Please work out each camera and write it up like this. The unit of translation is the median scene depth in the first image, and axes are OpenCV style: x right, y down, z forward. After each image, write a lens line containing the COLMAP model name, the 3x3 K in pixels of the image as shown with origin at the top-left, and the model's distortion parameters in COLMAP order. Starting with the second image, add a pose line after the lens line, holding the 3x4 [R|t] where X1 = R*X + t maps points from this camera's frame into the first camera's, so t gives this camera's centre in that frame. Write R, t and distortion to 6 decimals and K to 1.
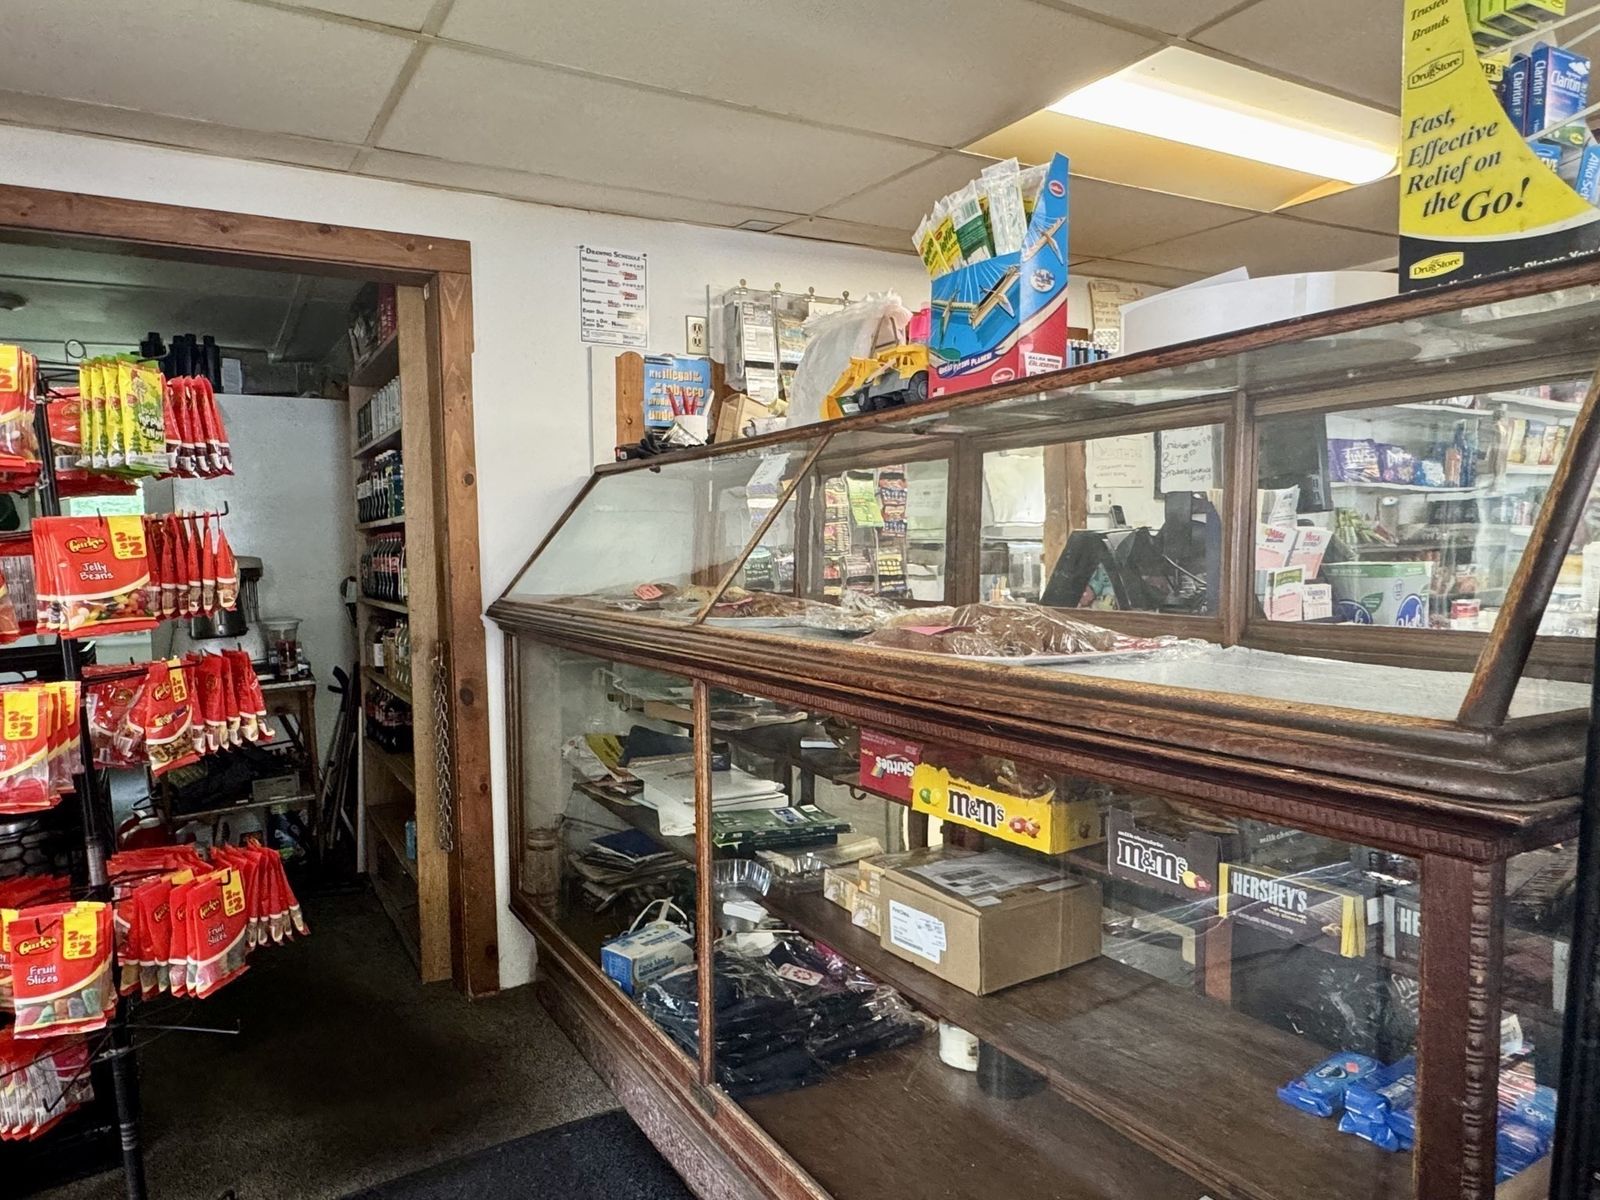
lens RADIAL K [[944.6, 0, 800.0], [0, 944.6, 600.0], [0, 0, 1]] dist [-0.001484, -0.000322]
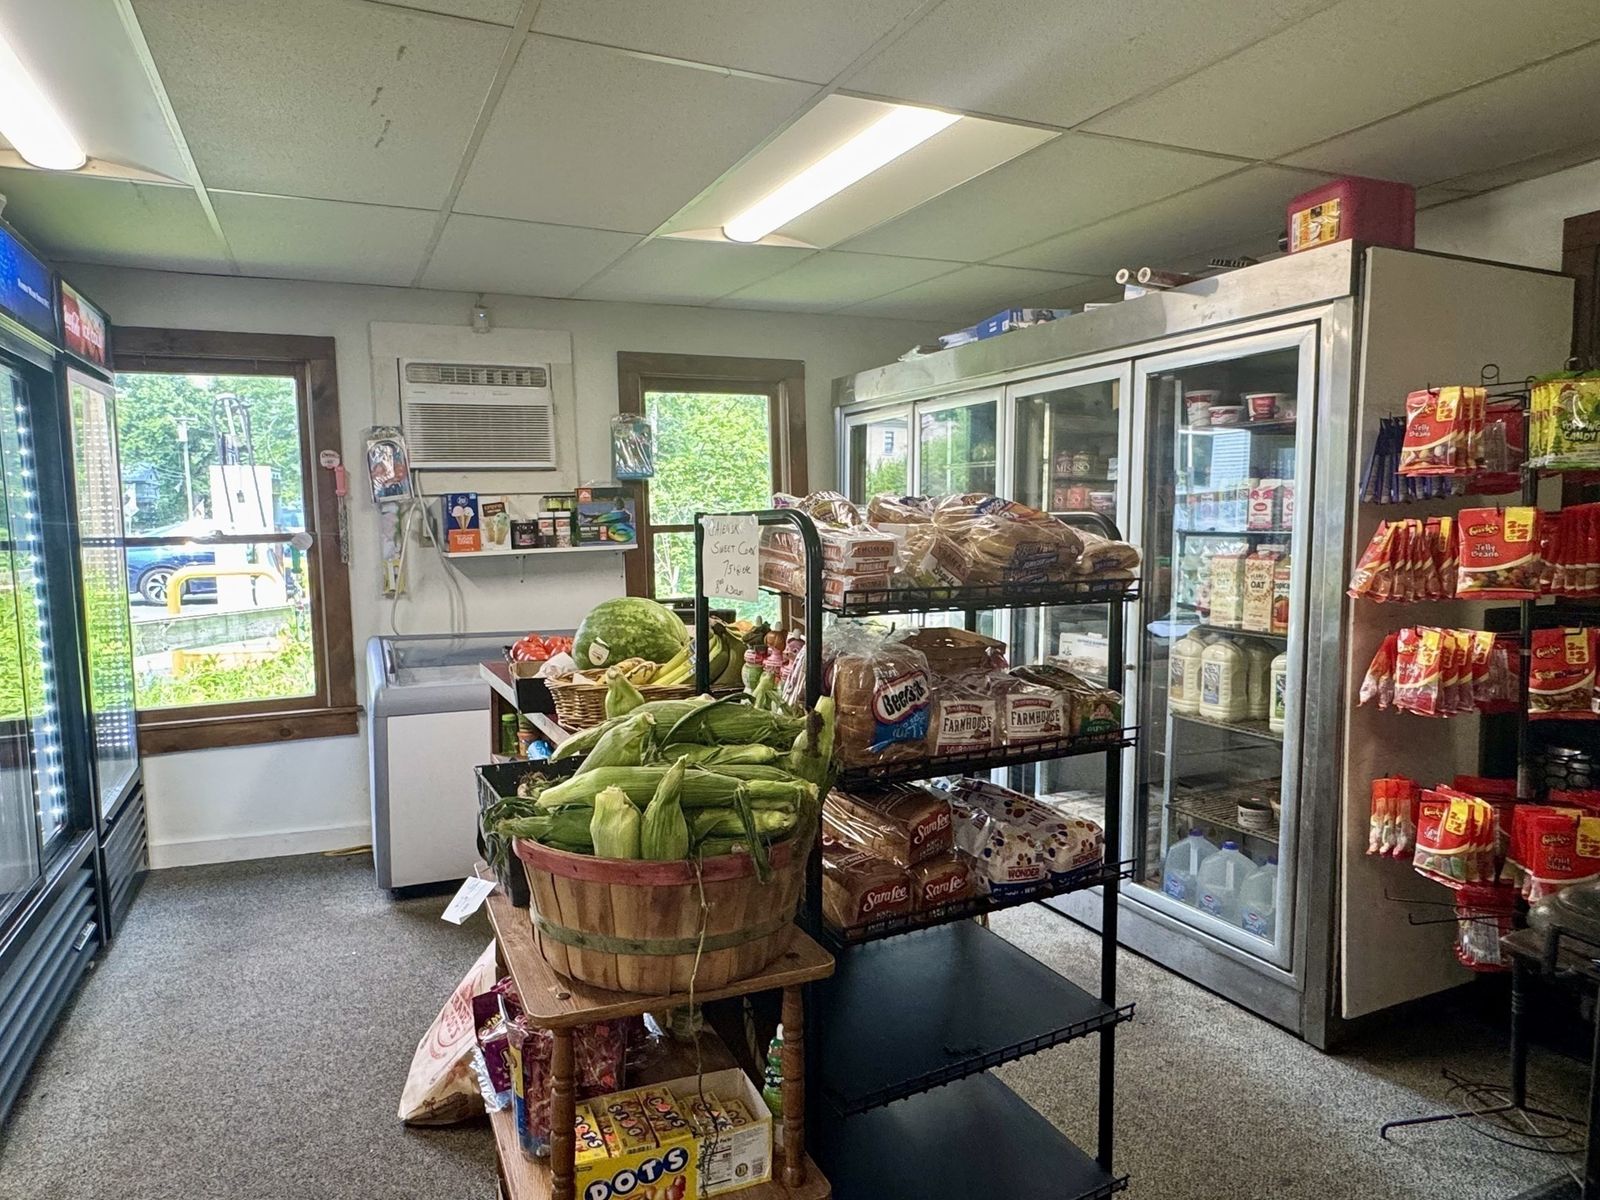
lens RADIAL K [[997.3, 0, 778.3], [0, 997.3, 597.2], [0, 0, 1]] dist [-0.037681, 0.000455]
pose [[-0.086511, 0.101408, -0.991076, 0.636587], [-0.046335, 0.993320, 0.105683, -0.058295], [0.995173, 0.055065, -0.081235, 0.114712]]
